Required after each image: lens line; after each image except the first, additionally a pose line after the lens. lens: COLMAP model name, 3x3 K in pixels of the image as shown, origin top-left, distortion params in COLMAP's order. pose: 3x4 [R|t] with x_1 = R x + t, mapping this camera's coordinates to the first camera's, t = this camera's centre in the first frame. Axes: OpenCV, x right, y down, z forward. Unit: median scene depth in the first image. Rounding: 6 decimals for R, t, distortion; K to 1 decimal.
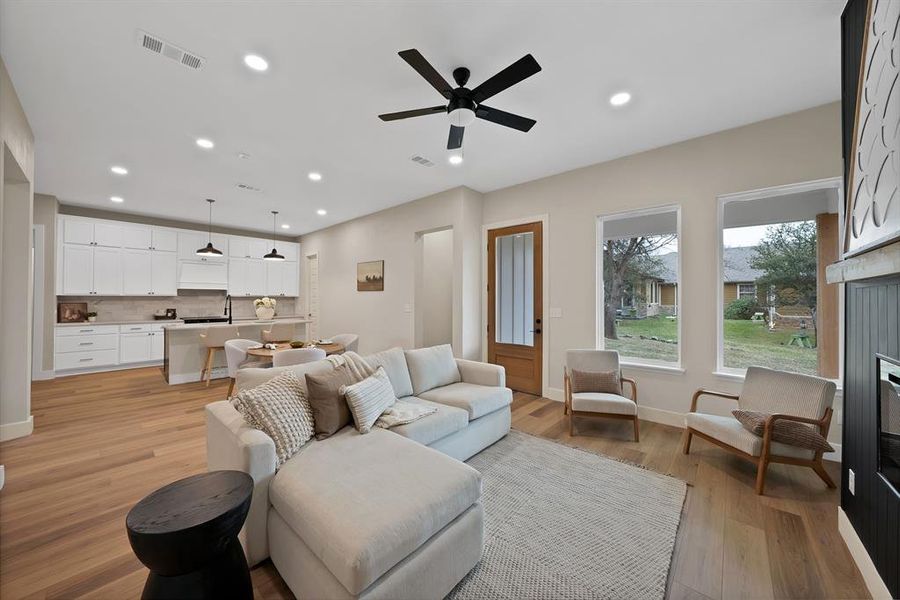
lens RADIAL K [[320.8, 0, 448.8], [0, 320.8, 298.1], [0, 0, 1]] dist [-0.026569, 0.006533]
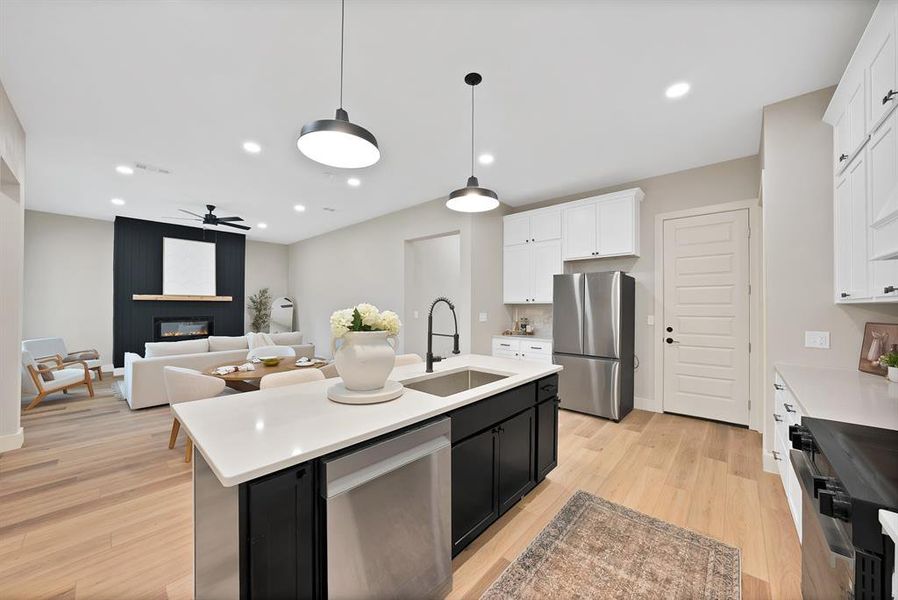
lens RADIAL K [[320.1, 0, 447.8], [0, 320.1, 298.1], [0, 0, 1]] dist [-0.026569, 0.006533]
pose [[-0.999916, -0.007157, 0.010835, -0.654180], [-0.007399, 0.999721, -0.022446, -0.001605], [-0.010671, -0.022524, -0.999689, 1.287384]]
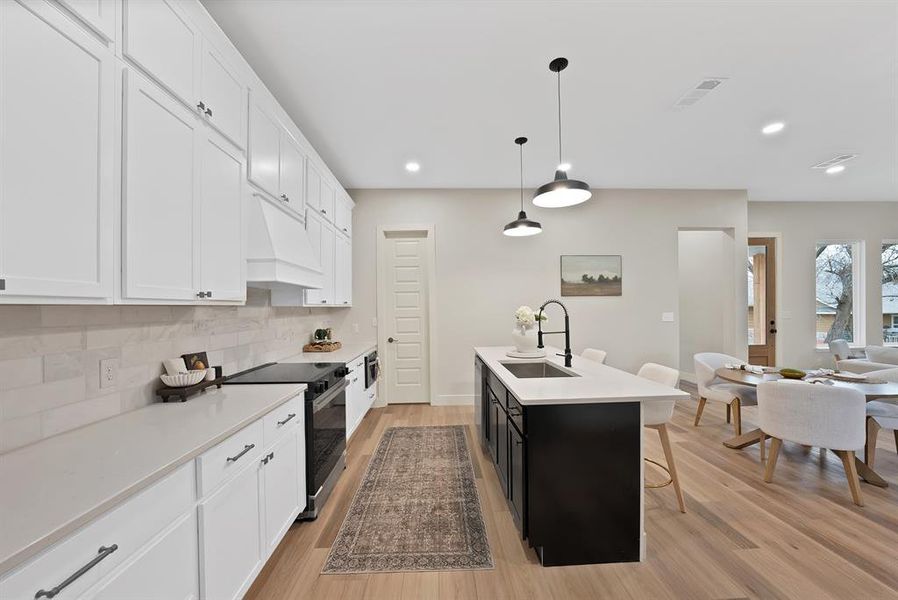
lens RADIAL K [[330.6, 0, 451.8], [0, 330.6, 308.9], [0, 0, 1]] dist [-0.014512, 0.000056]
pose [[0.714940, -0.016115, 0.699000, -1.030241], [0.014415, 0.999862, 0.008307, -0.004051], [-0.699037, 0.004137, 0.715073, 0.717876]]
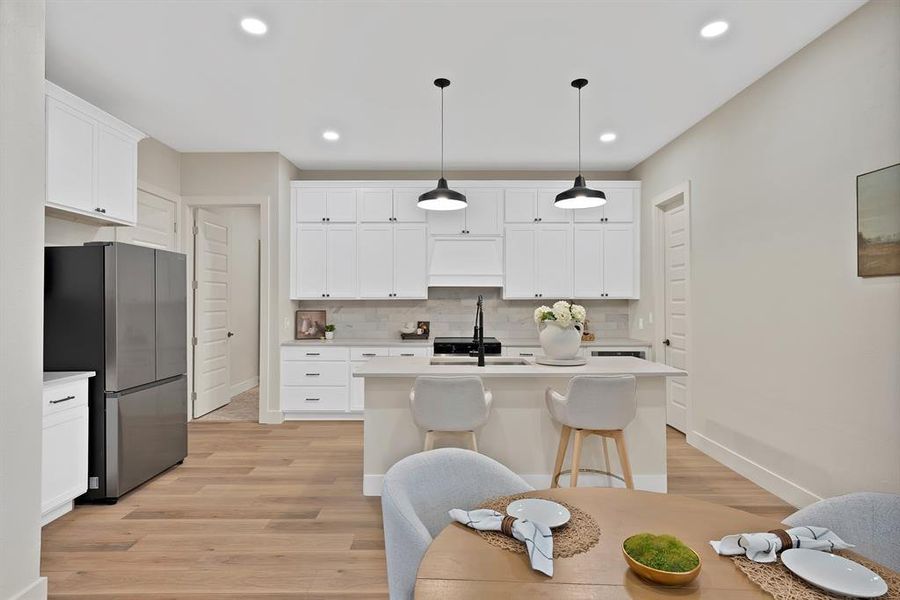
lens RADIAL K [[455.1, 0, 444.6], [0, 455.1, 298.4], [0, 0, 1]] dist [0.001609, 0.000290]
pose [[0.673241, -0.008952, -0.739369, -0.255662], [0.003539, 0.999954, -0.008884, -0.001441], [0.739415, 0.003365, 0.673242, 0.516700]]
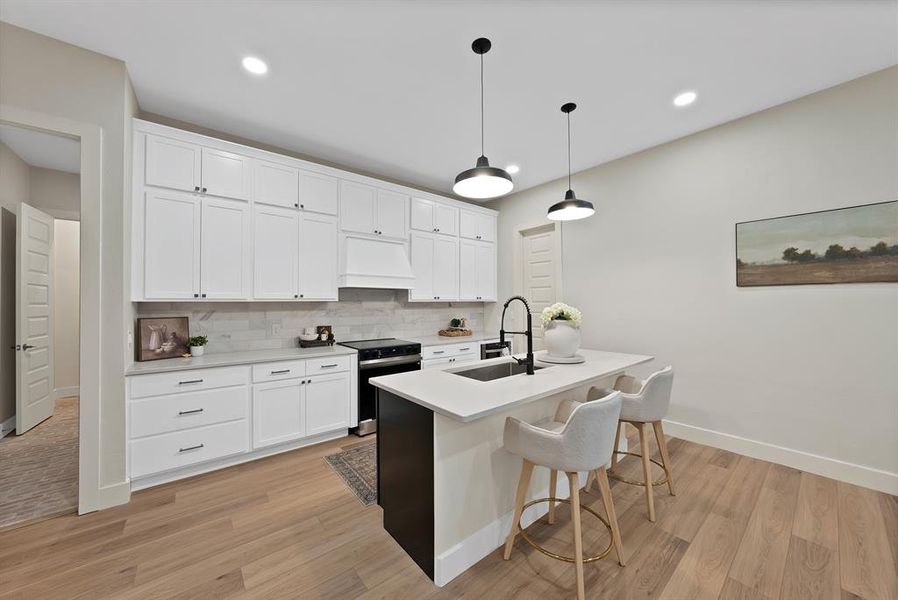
lens RADIAL K [[325.2, 0, 448.6], [0, 325.2, 302.9], [0, 0, 1]] dist [-0.026839, 0.006664]
pose [[0.989026, -0.008414, -0.147503, -0.665216], [0.008301, 0.999965, -0.001380, -0.002380], [0.147509, 0.000140, 0.989061, 0.554046]]
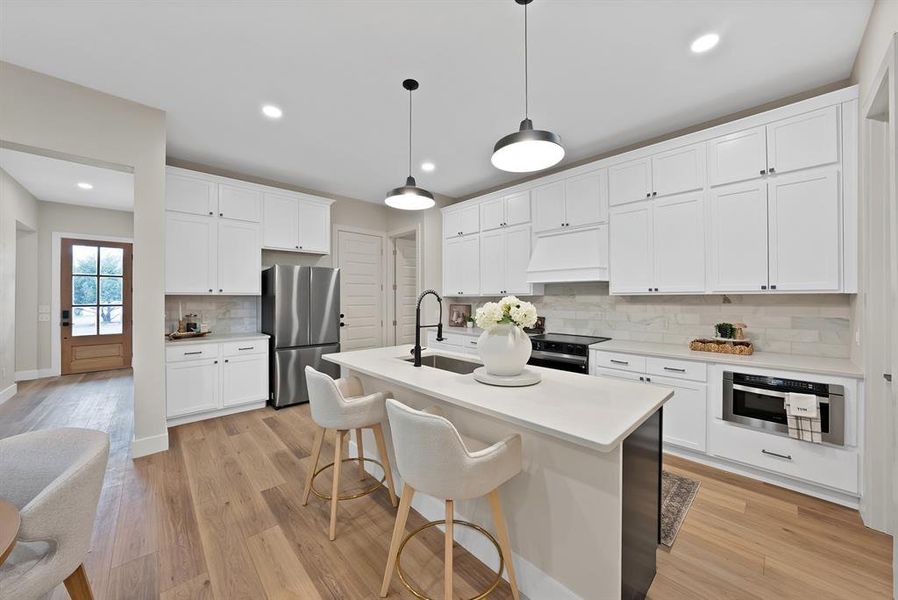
lens RADIAL K [[320.1, 0, 447.8], [0, 320.1, 298.1], [0, 0, 1]] dist [-0.026569, 0.006533]
pose [[-0.080236, -0.005163, -0.996763, -0.274169], [0.000778, 0.999986, -0.005242, 0.000870], [0.996776, -0.001196, -0.080231, 0.978860]]
